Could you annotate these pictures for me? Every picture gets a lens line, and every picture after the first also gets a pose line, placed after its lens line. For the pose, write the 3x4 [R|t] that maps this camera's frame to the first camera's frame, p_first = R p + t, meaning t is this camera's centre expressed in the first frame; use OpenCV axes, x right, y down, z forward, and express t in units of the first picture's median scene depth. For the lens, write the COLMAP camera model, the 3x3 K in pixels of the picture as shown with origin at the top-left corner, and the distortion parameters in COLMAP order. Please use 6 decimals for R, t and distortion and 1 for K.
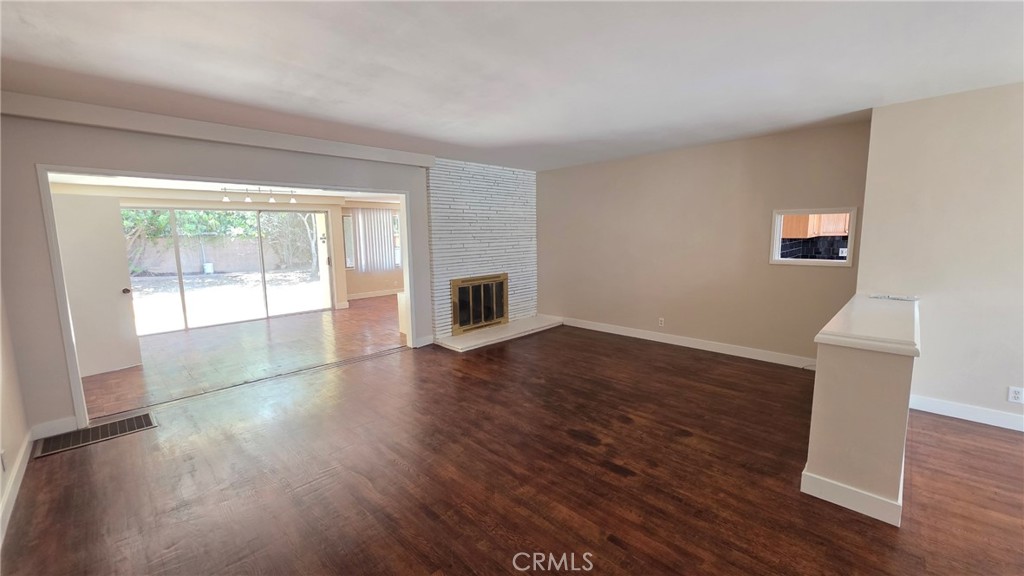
lens RADIAL K [[407.3, 0, 505.2], [0, 407.3, 287.8], [0, 0, 1]] dist [0.002878, 0.000304]
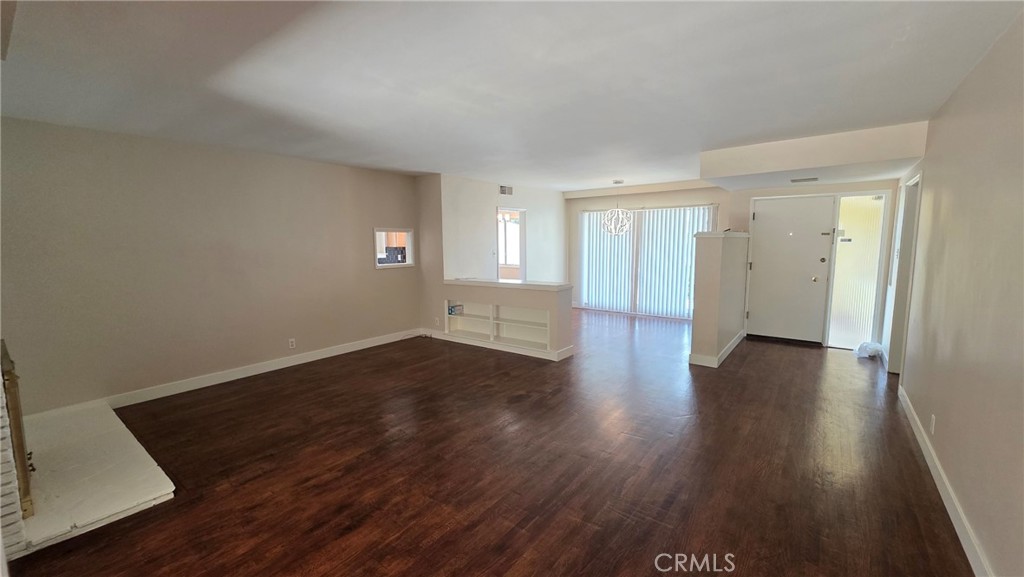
lens RADIAL K [[407.3, 0, 514.1], [0, 407.3, 290.1], [0, 0, 1]] dist [0.002878, 0.000304]
pose [[-0.130259, -0.103750, 0.986037, -0.806561], [0.146290, 0.981614, 0.122610, -0.102399], [-0.980628, 0.160218, -0.112686, 0.852089]]
